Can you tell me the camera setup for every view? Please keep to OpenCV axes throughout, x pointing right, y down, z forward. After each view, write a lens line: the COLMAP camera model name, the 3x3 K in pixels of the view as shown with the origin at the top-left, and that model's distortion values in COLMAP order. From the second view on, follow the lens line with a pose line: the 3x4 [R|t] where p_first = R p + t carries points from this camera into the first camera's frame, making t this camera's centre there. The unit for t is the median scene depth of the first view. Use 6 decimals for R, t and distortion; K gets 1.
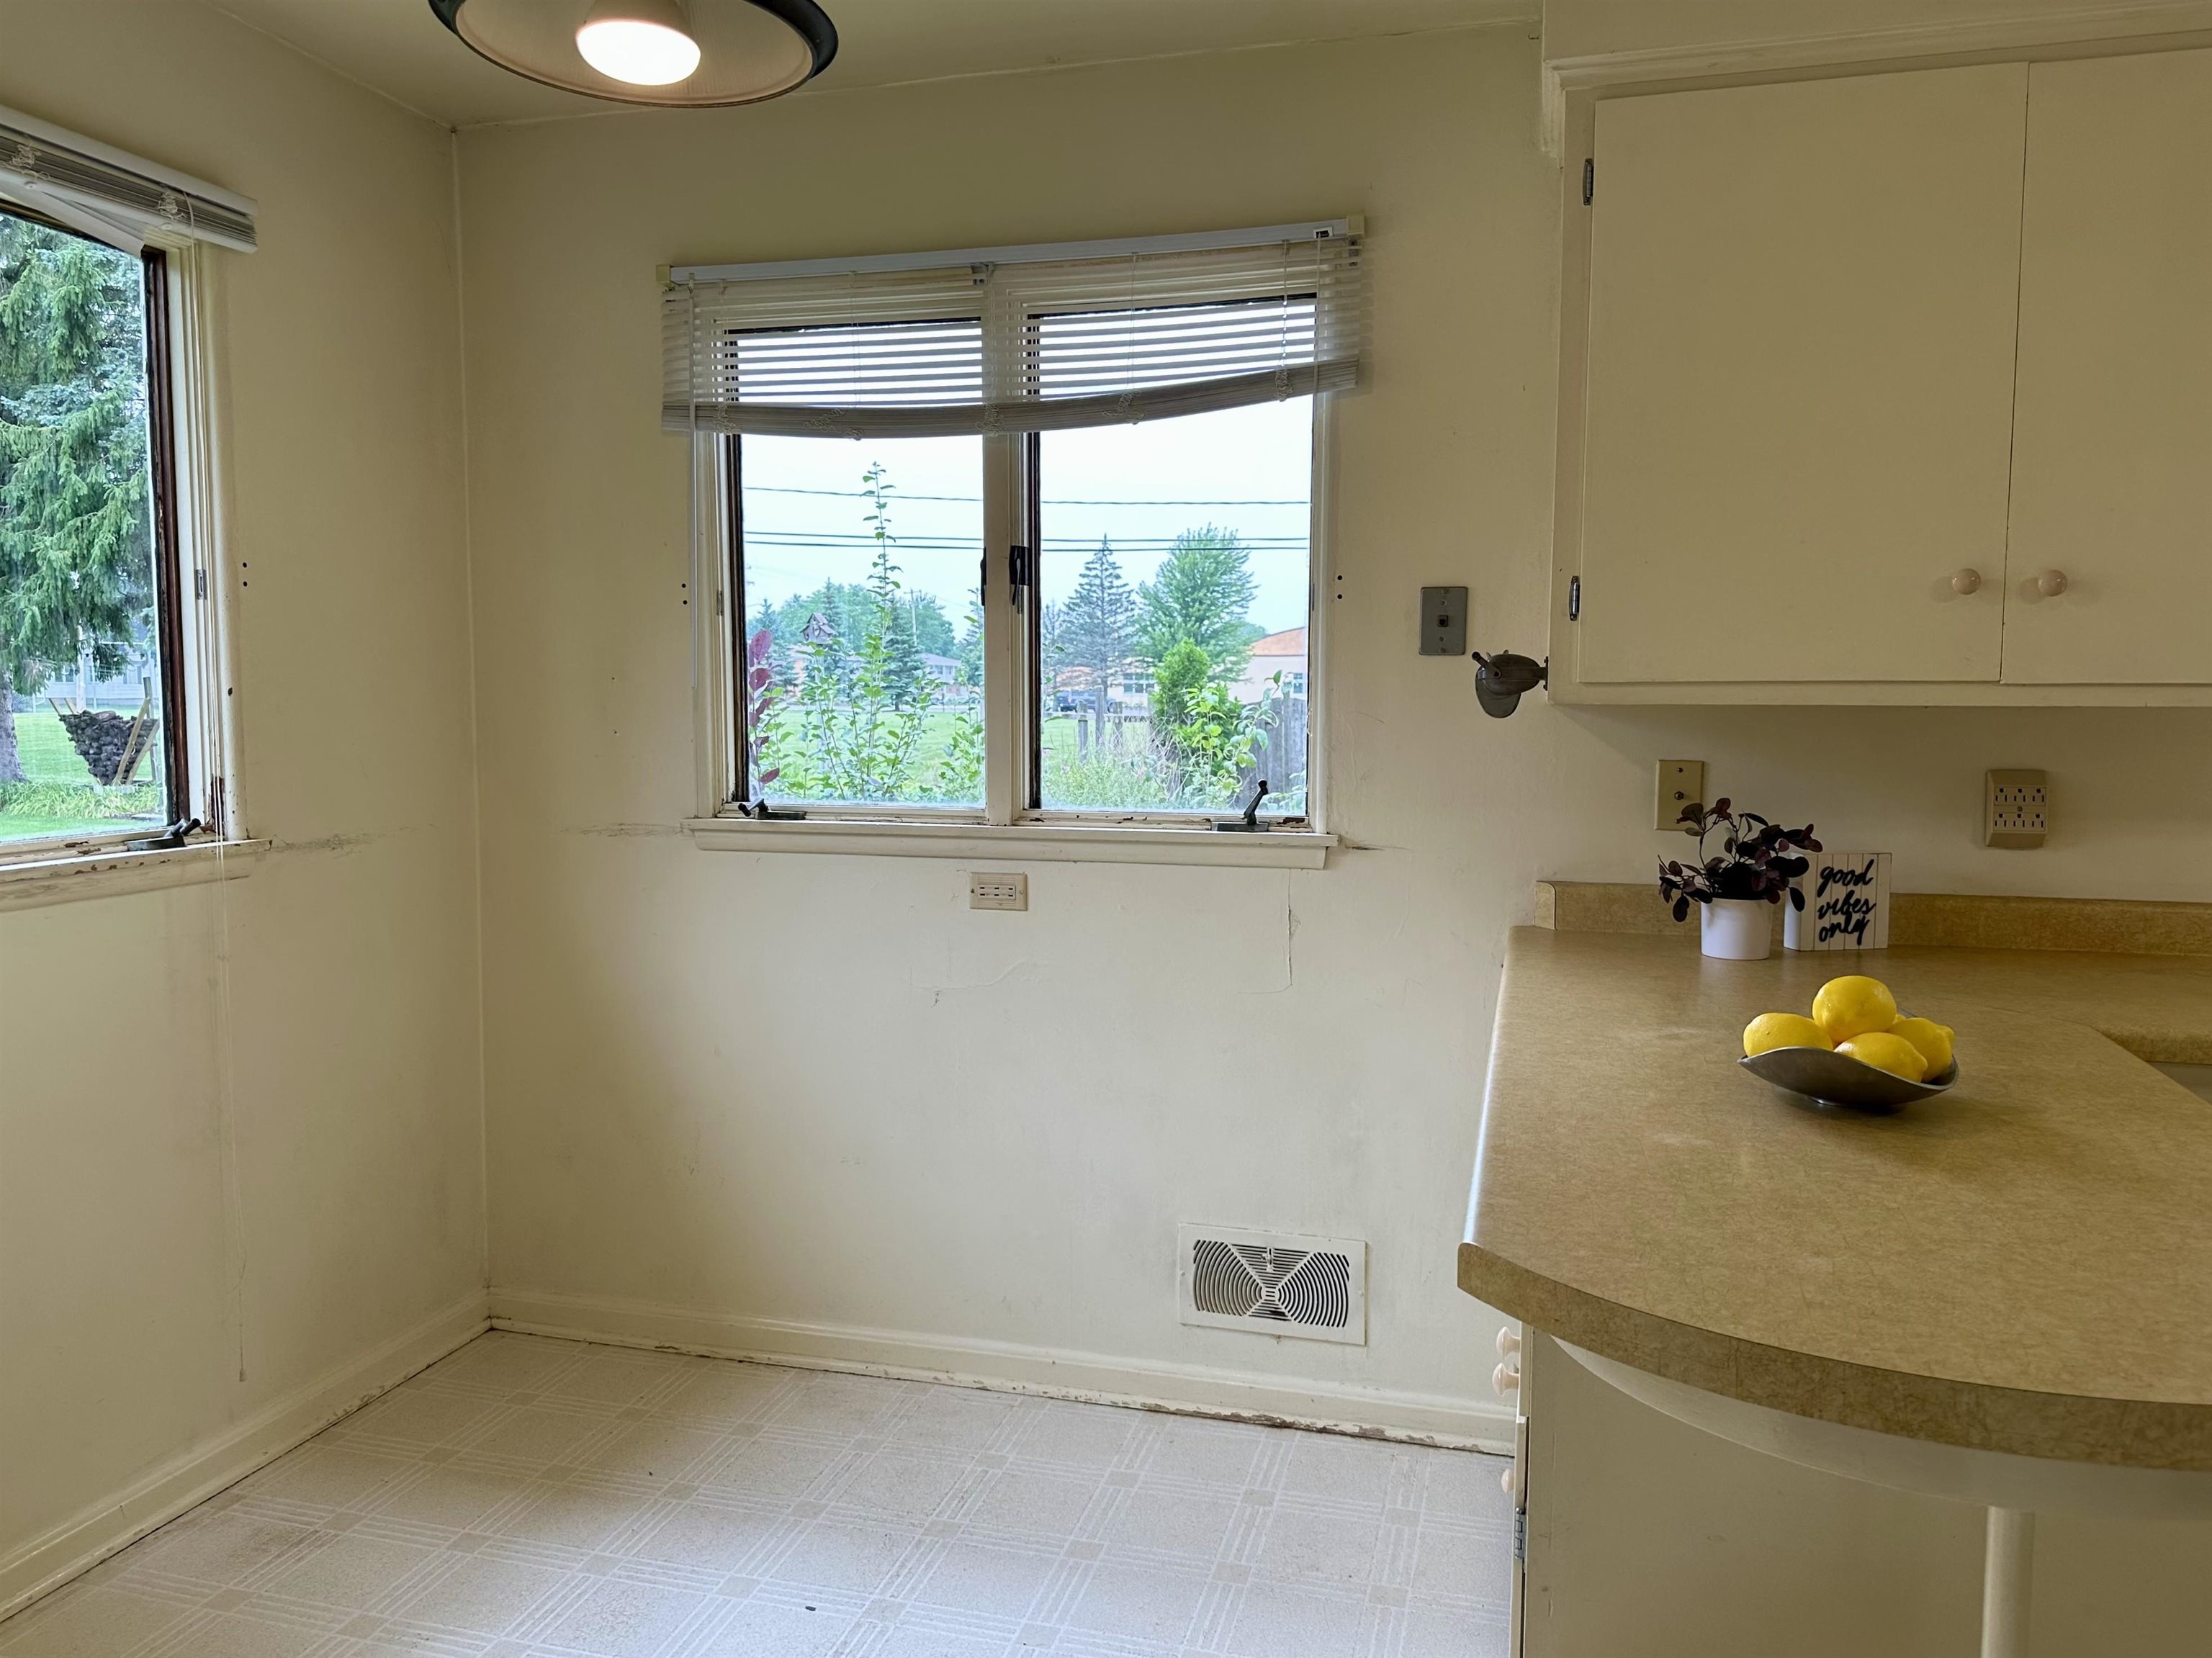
lens RADIAL K [[1592.5, 0, 1109.9], [0, 1592.5, 821.6], [0, 0, 1]] dist [0.044517, -0.073312]
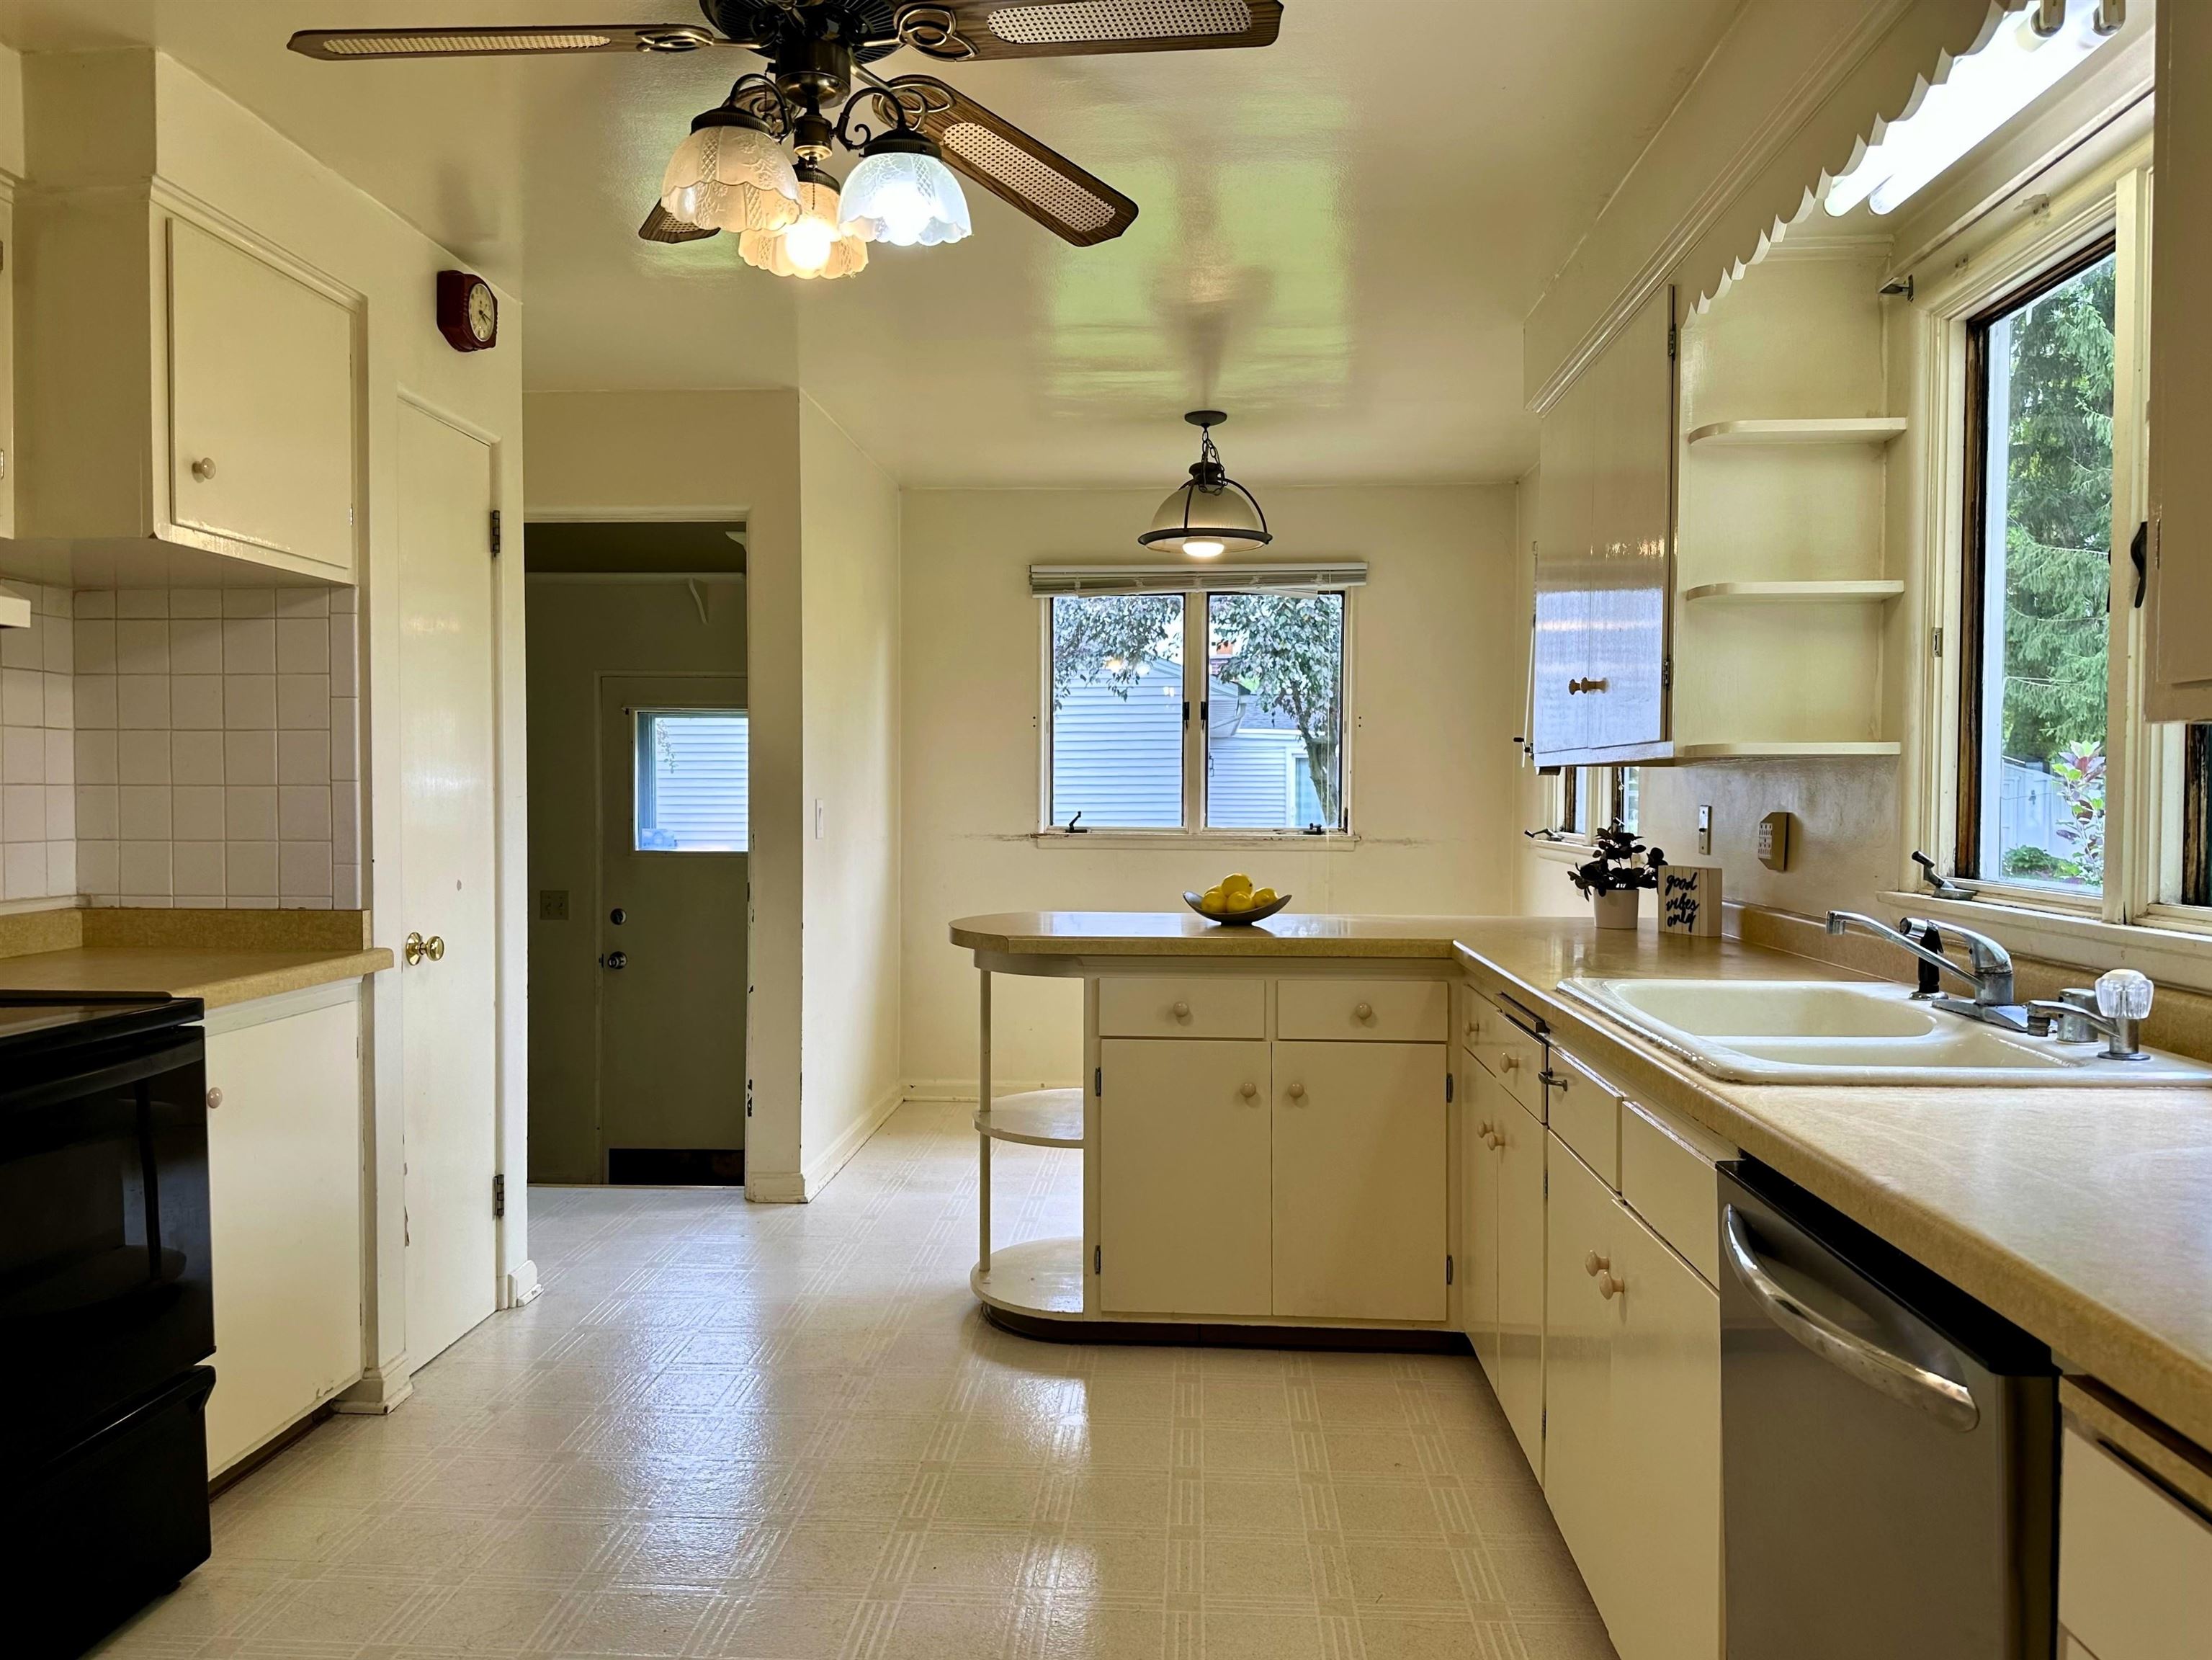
lens RADIAL K [[1565.4, 0, 1120.2], [0, 1565.4, 824.1], [0, 0, 1]] dist [0.112604, -0.168015]
pose [[0.221604, 0.019960, -0.974932, 1.808380], [-0.082244, 0.996611, 0.001709, 0.021220], [0.971662, 0.079803, 0.222495, 0.188061]]
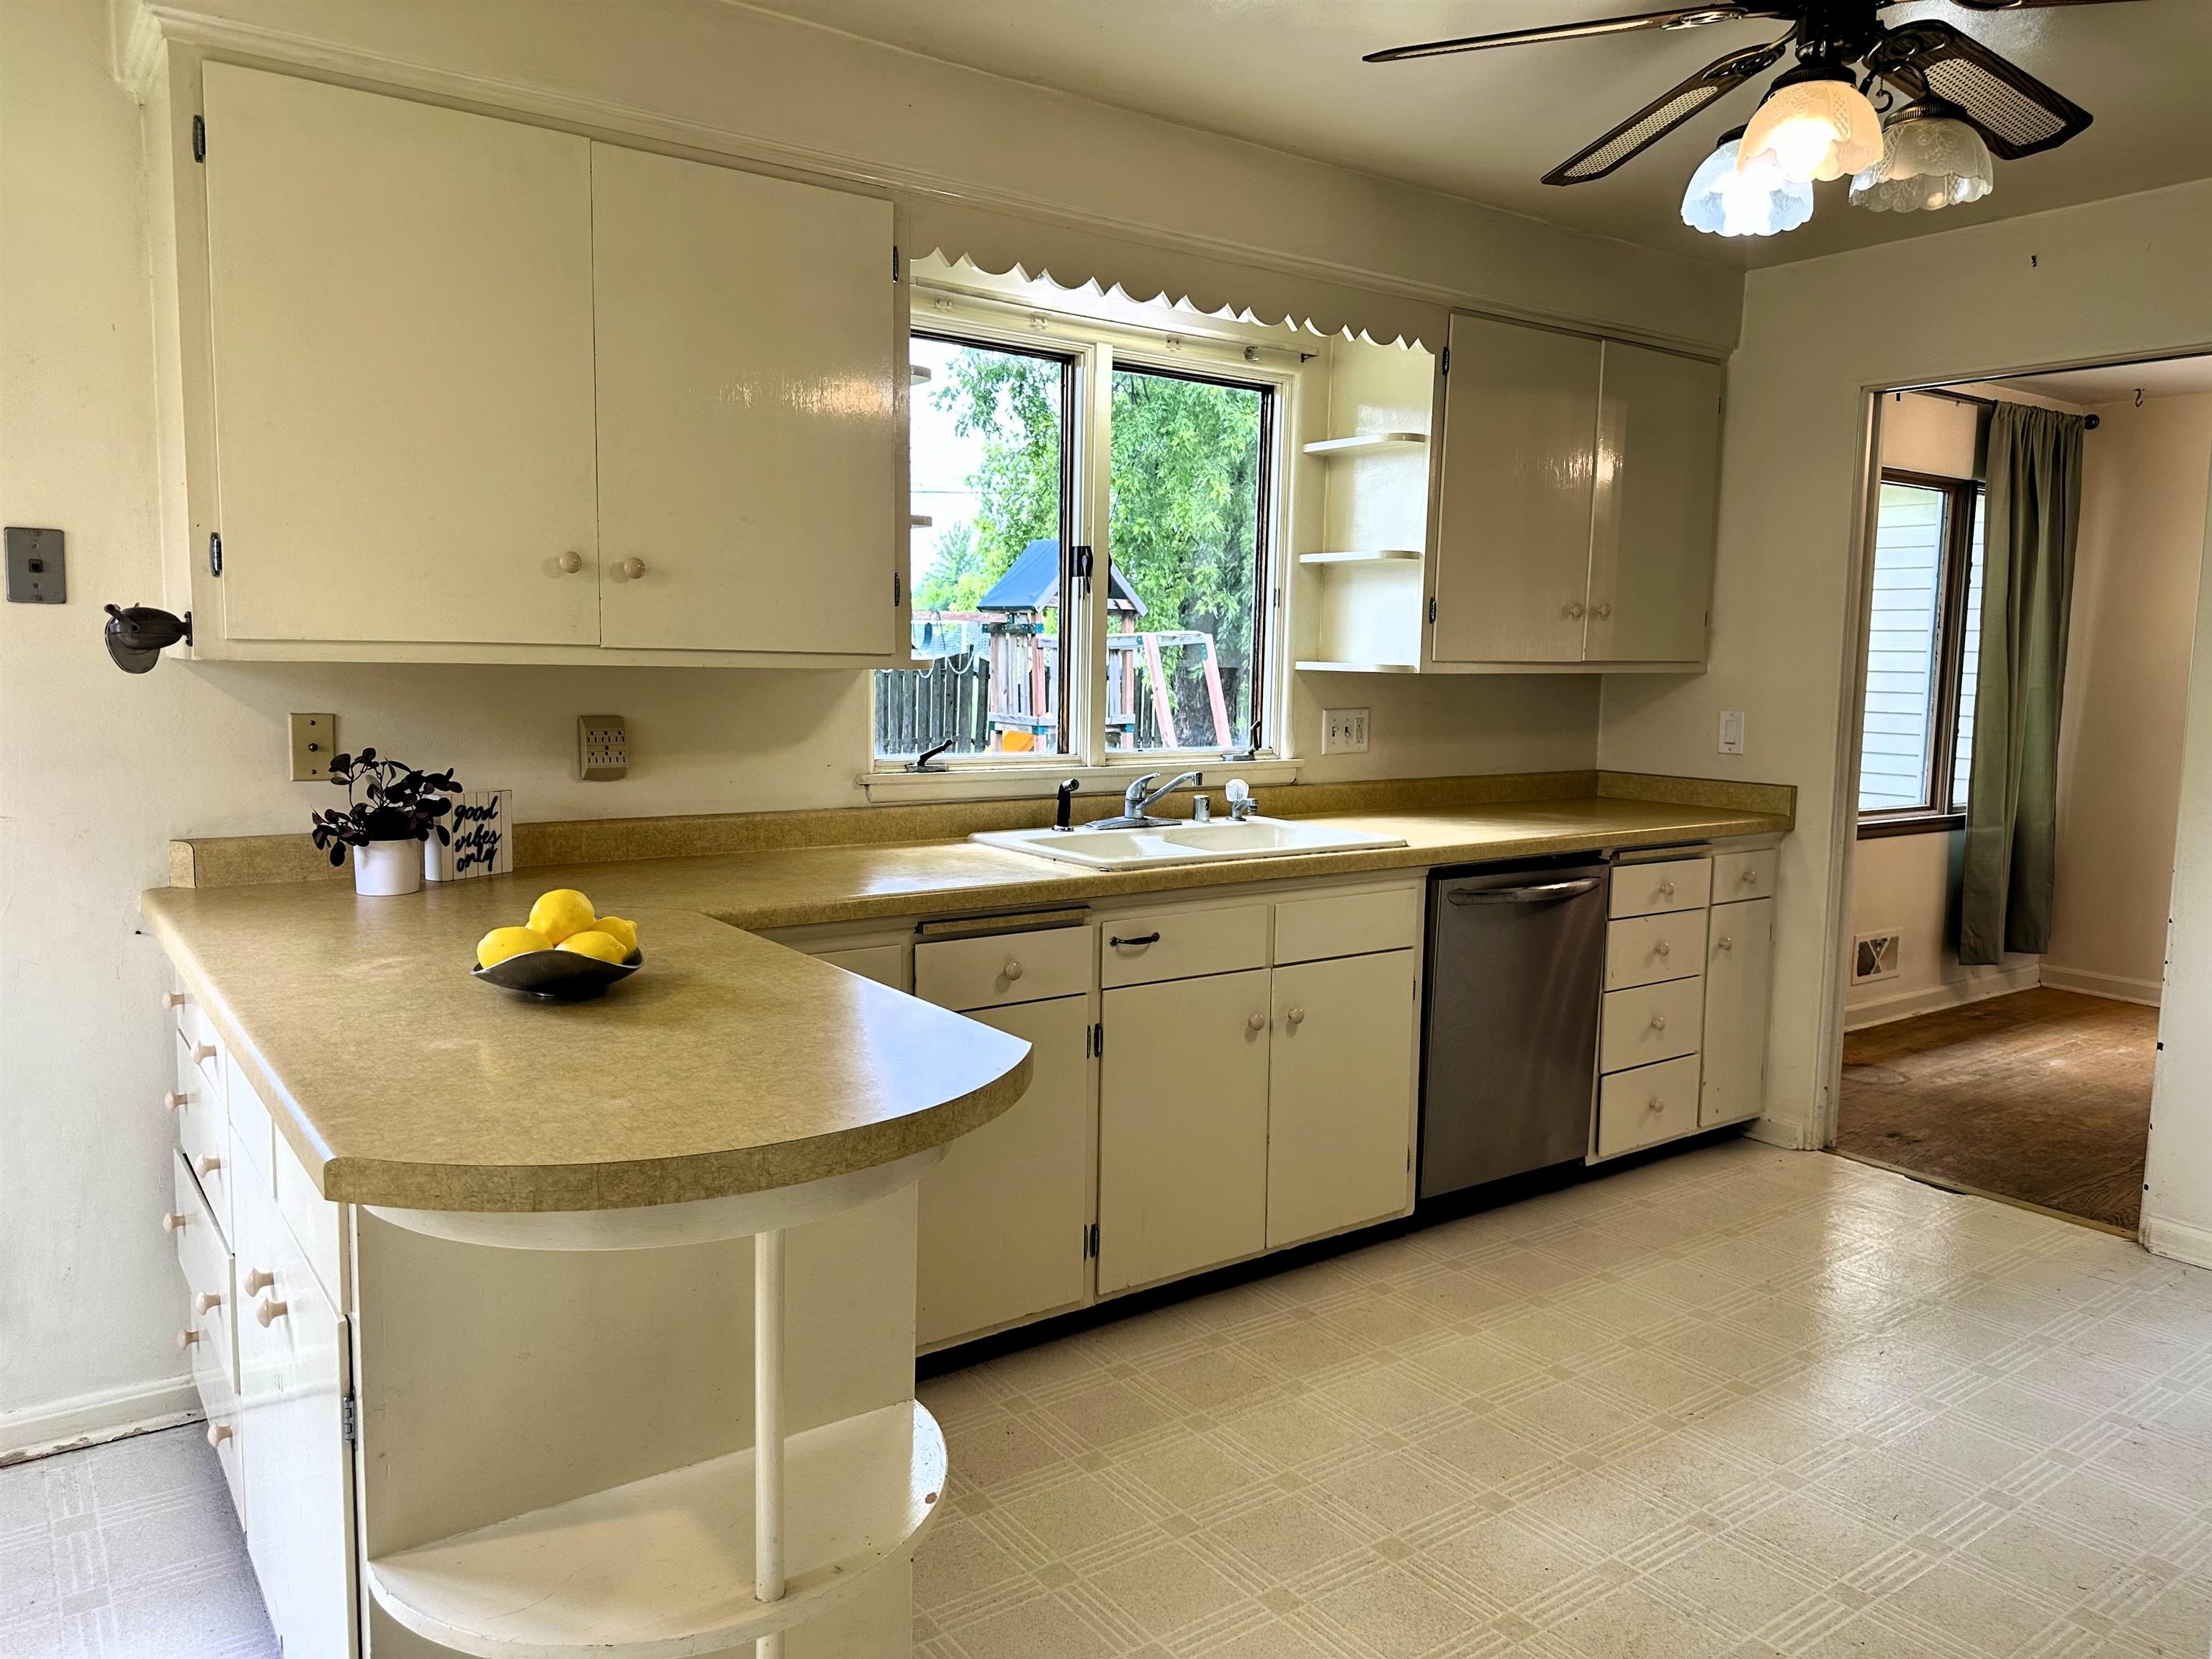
lens RADIAL K [[1542.2, 0, 1108.2], [0, 1542.2, 824.4], [0, 0, 1]] dist [0.097248, -0.136930]
pose [[0.622660, -0.077030, 0.778692, -0.132330], [0.046537, 0.997027, 0.061416, -0.004891], [-0.781107, -0.002003, 0.624393, -0.049571]]
